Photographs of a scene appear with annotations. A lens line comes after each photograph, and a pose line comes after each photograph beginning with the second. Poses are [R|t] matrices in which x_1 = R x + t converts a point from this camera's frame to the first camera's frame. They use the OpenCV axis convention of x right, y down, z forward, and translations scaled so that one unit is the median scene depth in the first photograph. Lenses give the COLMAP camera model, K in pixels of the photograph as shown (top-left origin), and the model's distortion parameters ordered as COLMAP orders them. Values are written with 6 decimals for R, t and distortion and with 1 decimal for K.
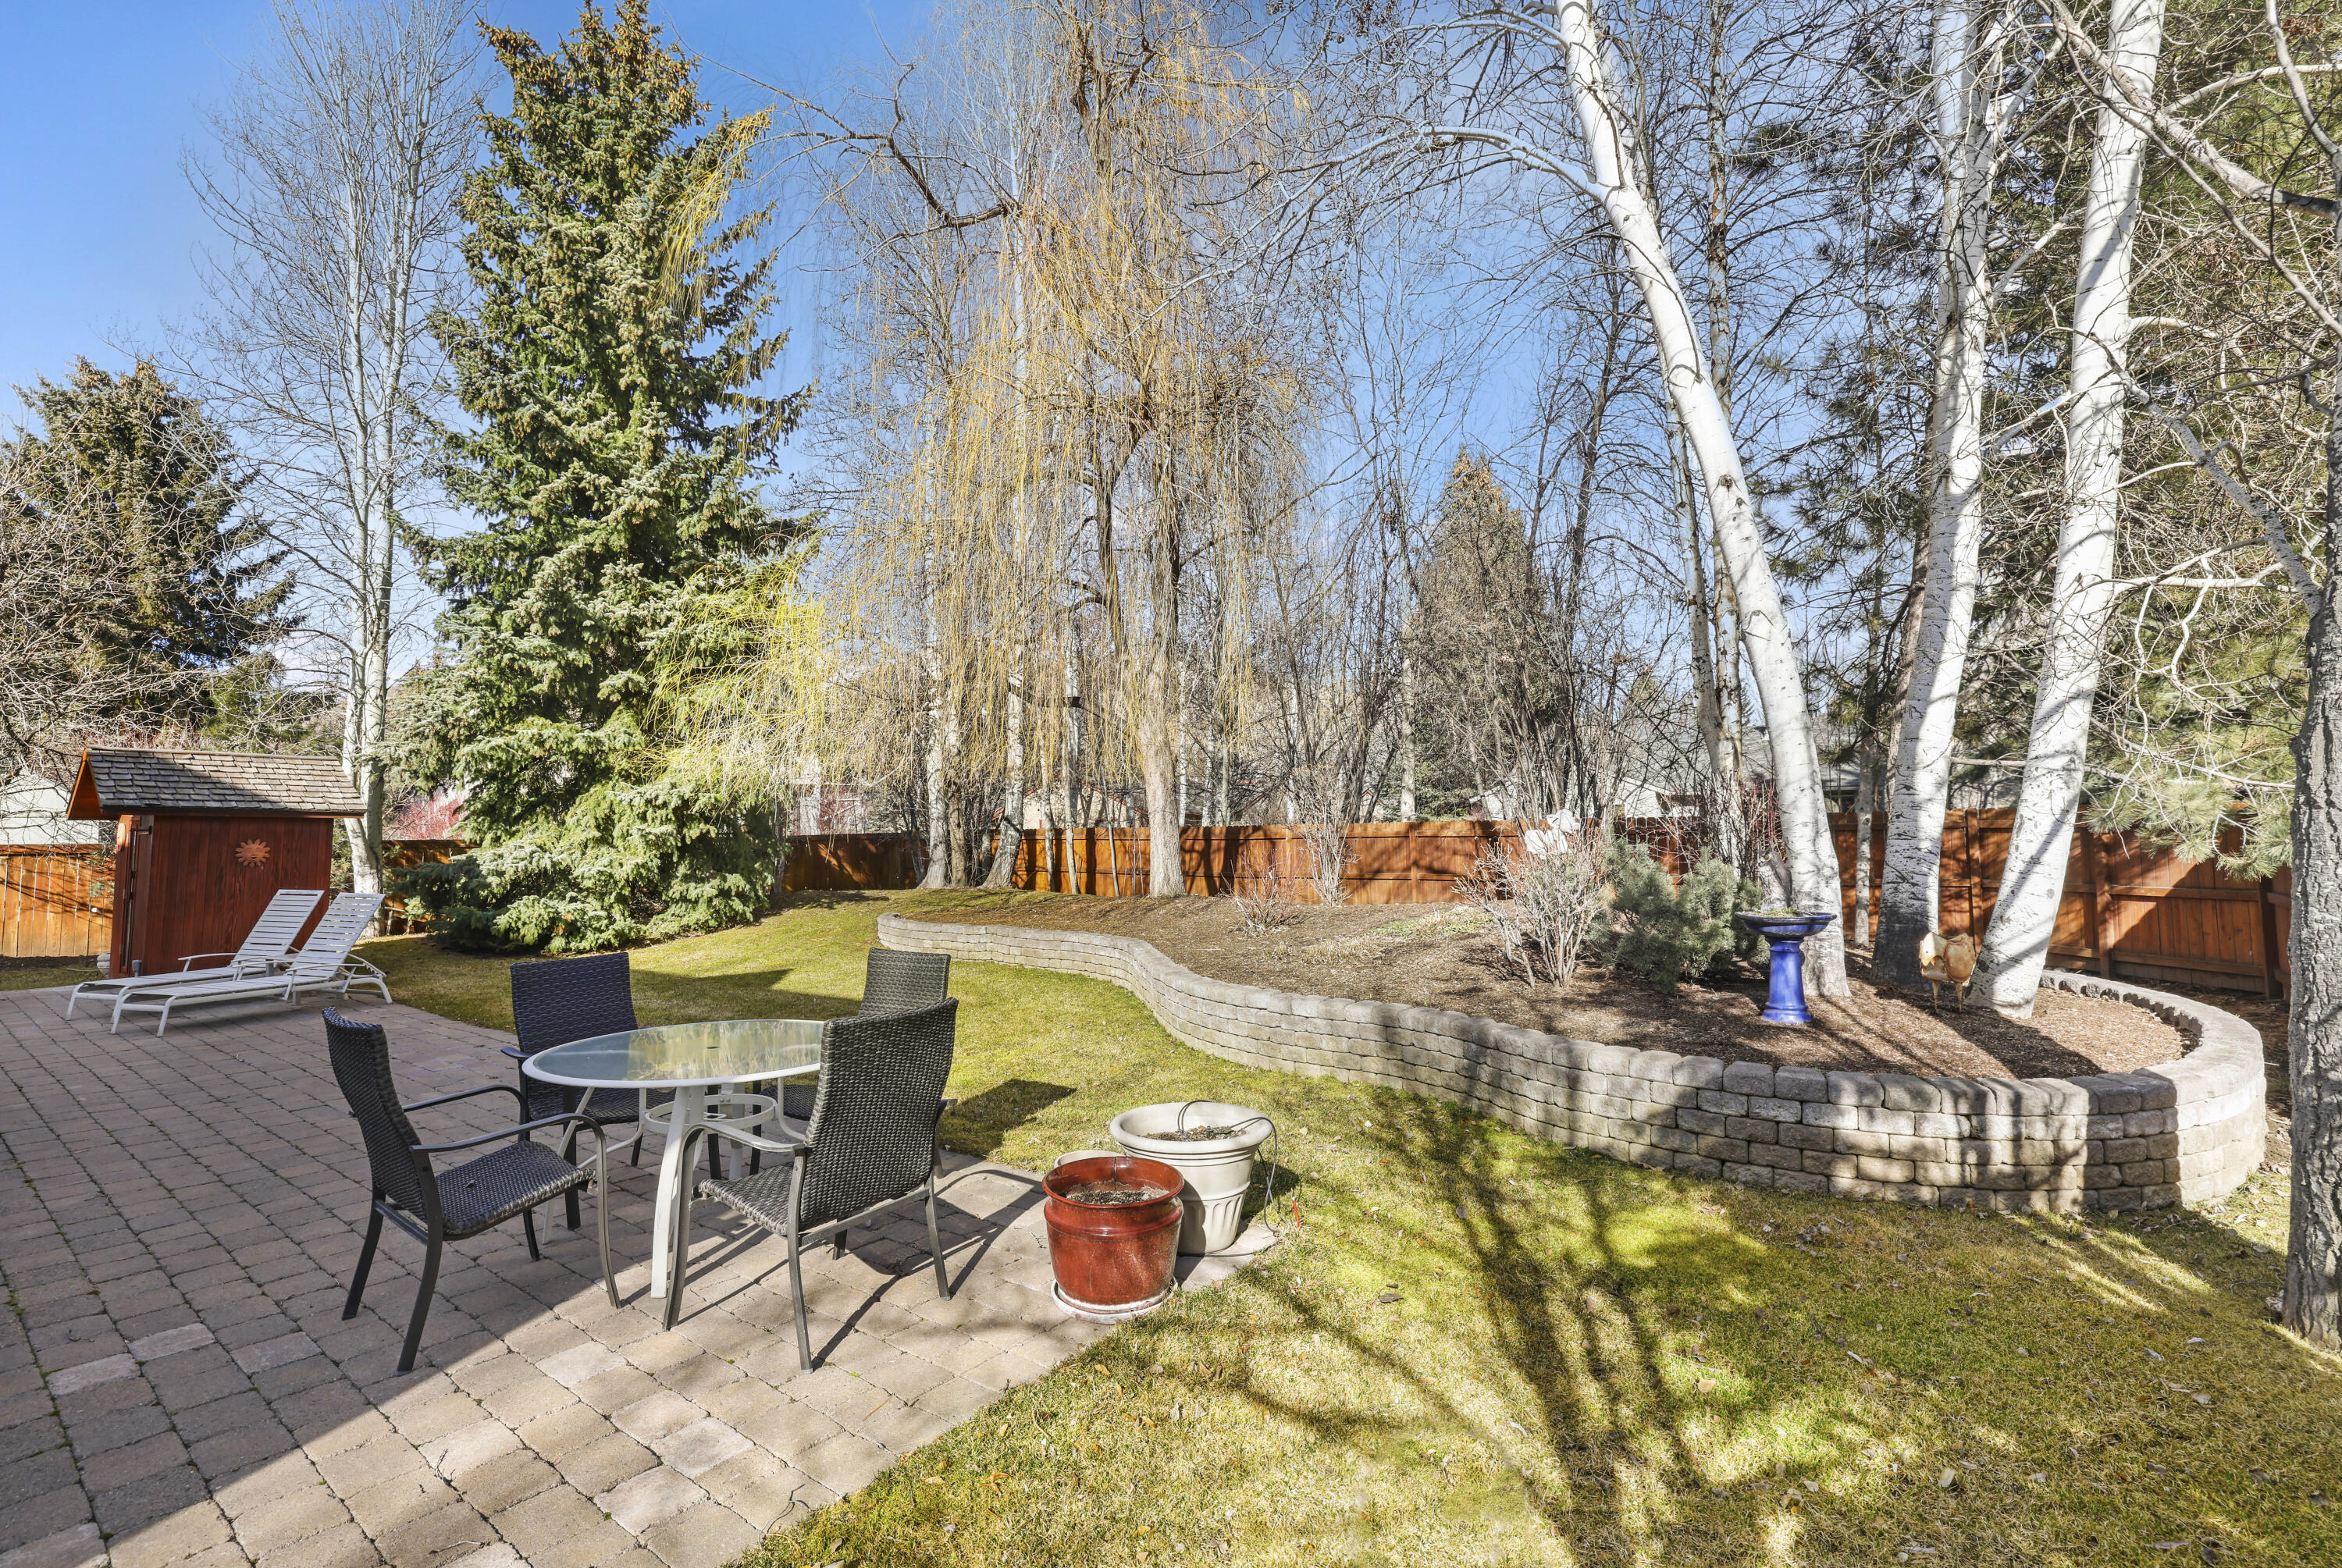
lens RADIAL K [[1061.8, 0, 1159.2], [0, 1061.8, 779.1], [0, 0, 1]] dist [-0.039544, 0.014176]
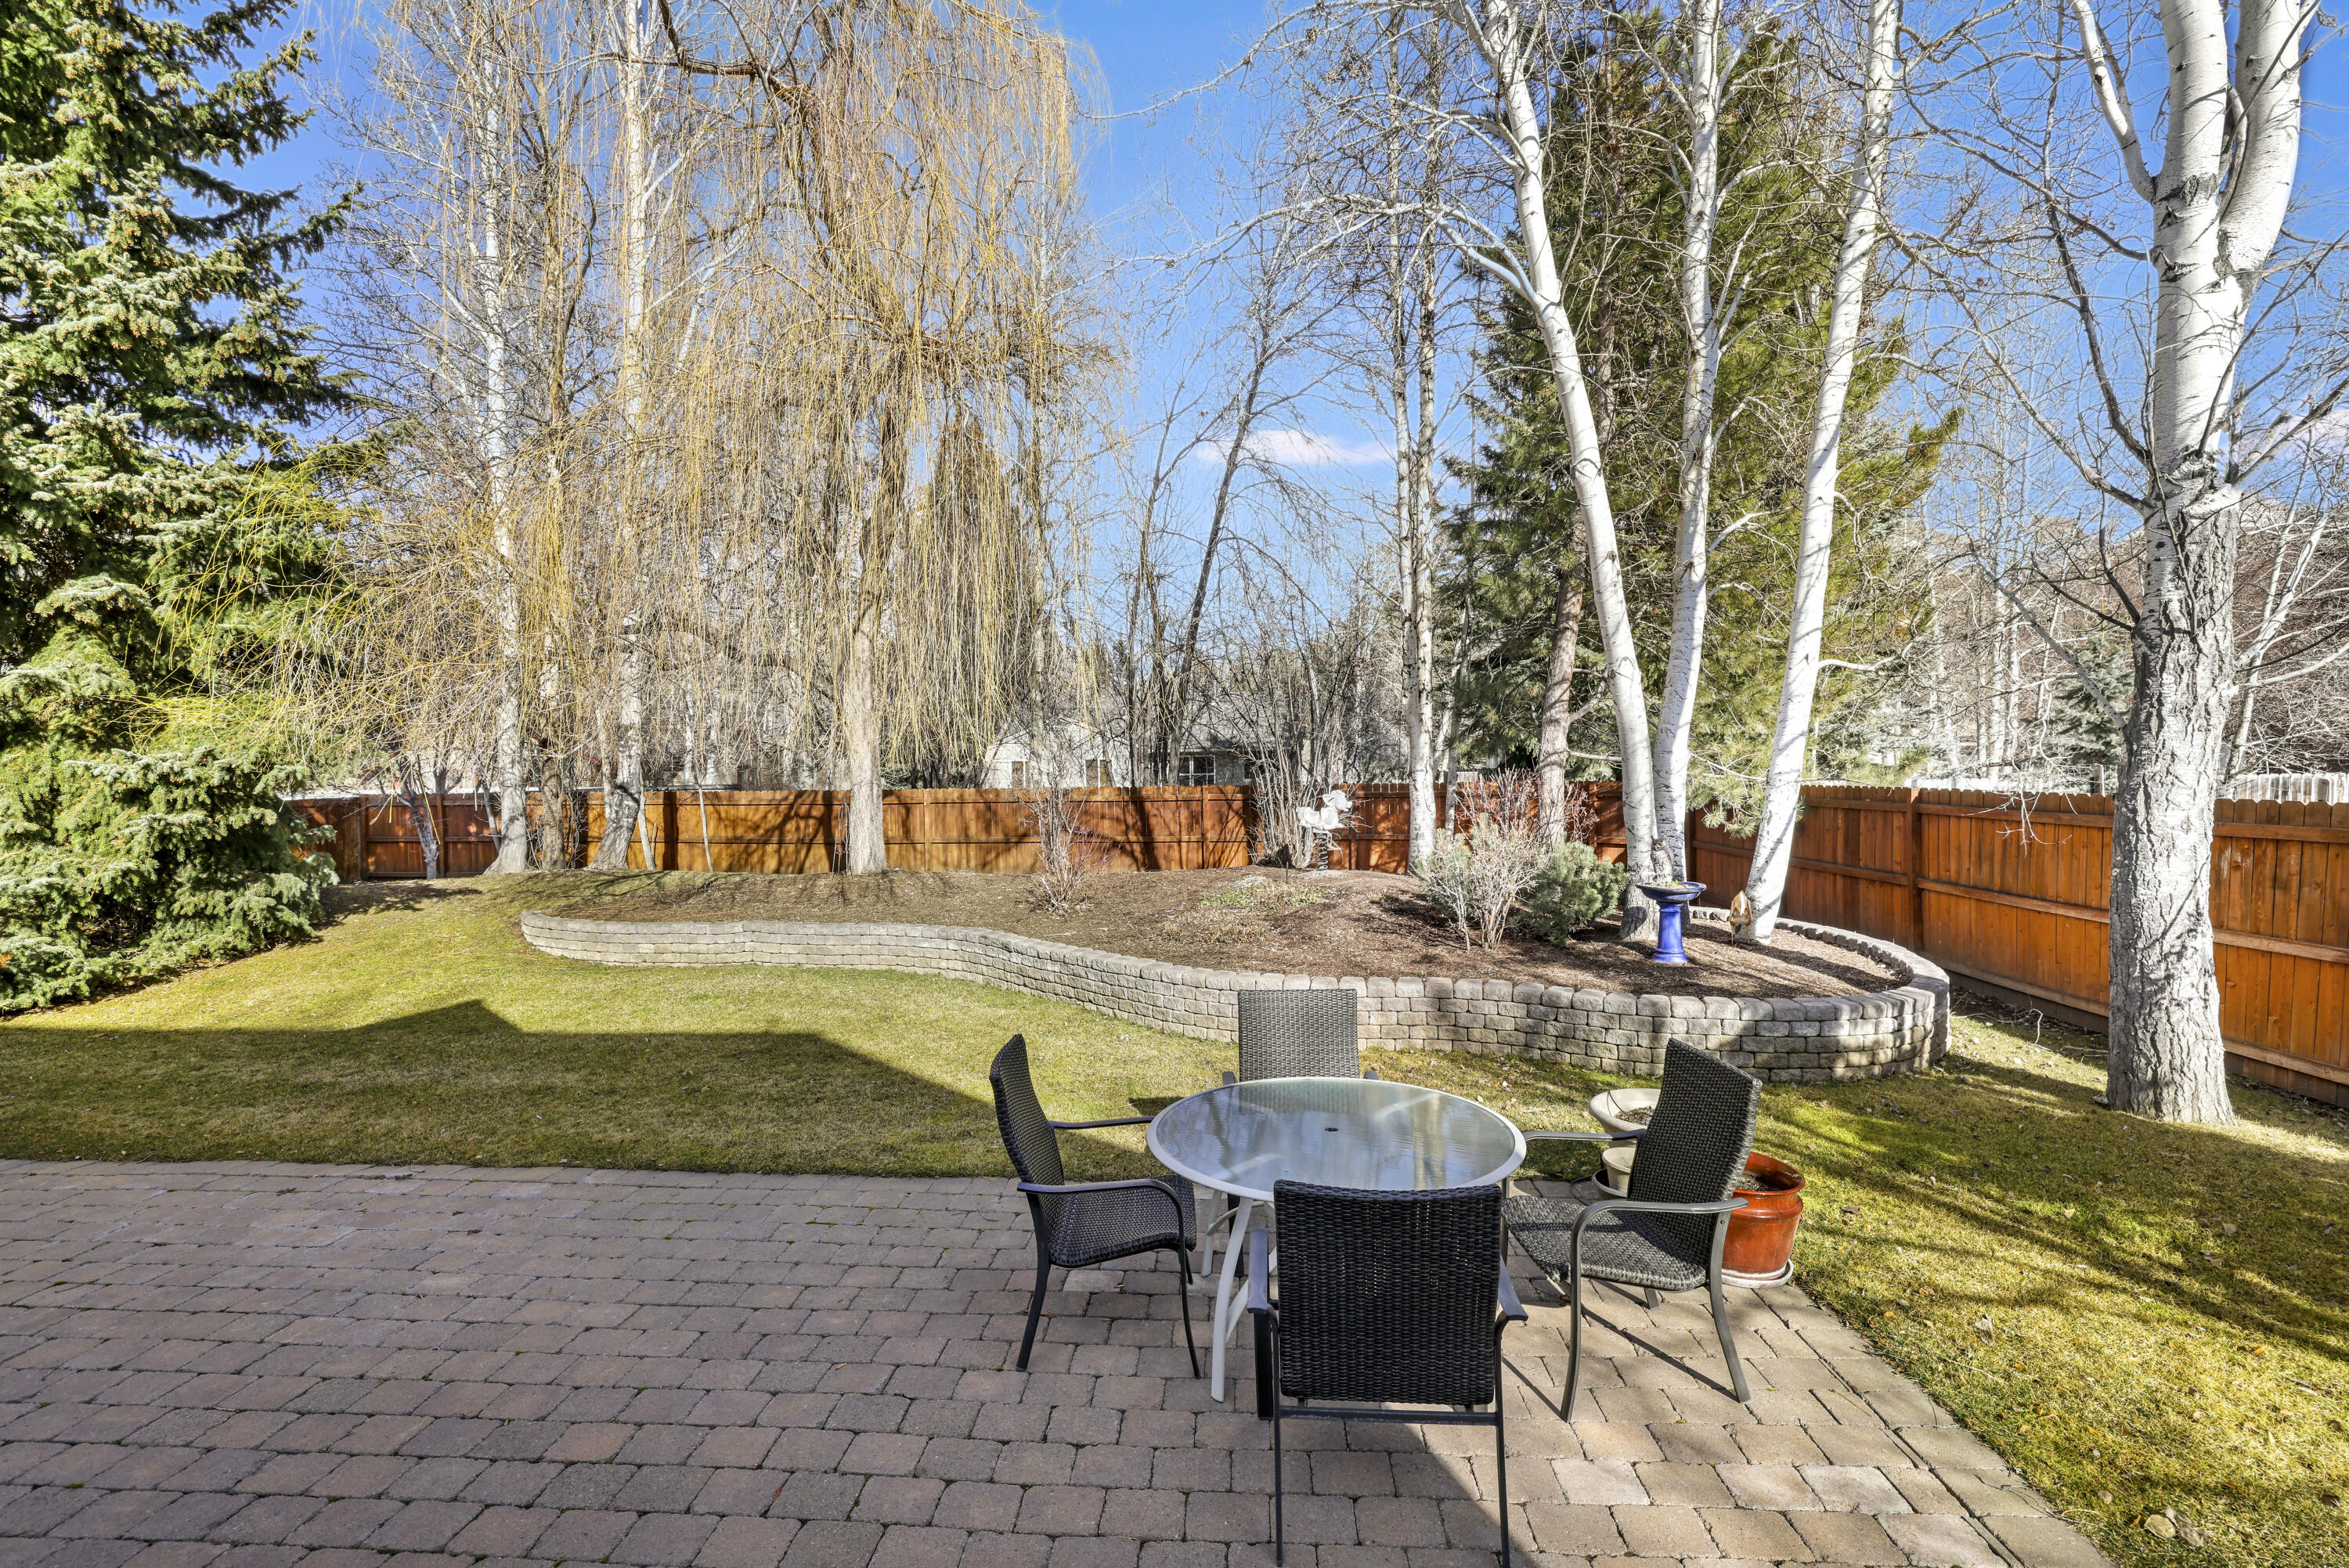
lens RADIAL K [[1046.2, 0, 1163.3], [0, 1046.2, 772.1], [0, 0, 1]] dist [-0.042402, 0.013708]
pose [[0.830703, -0.000807, 0.556716, -0.636552], [-0.026989, 0.998765, 0.041719, -0.051885], [-0.556062, -0.049681, 0.829655, 0.218049]]
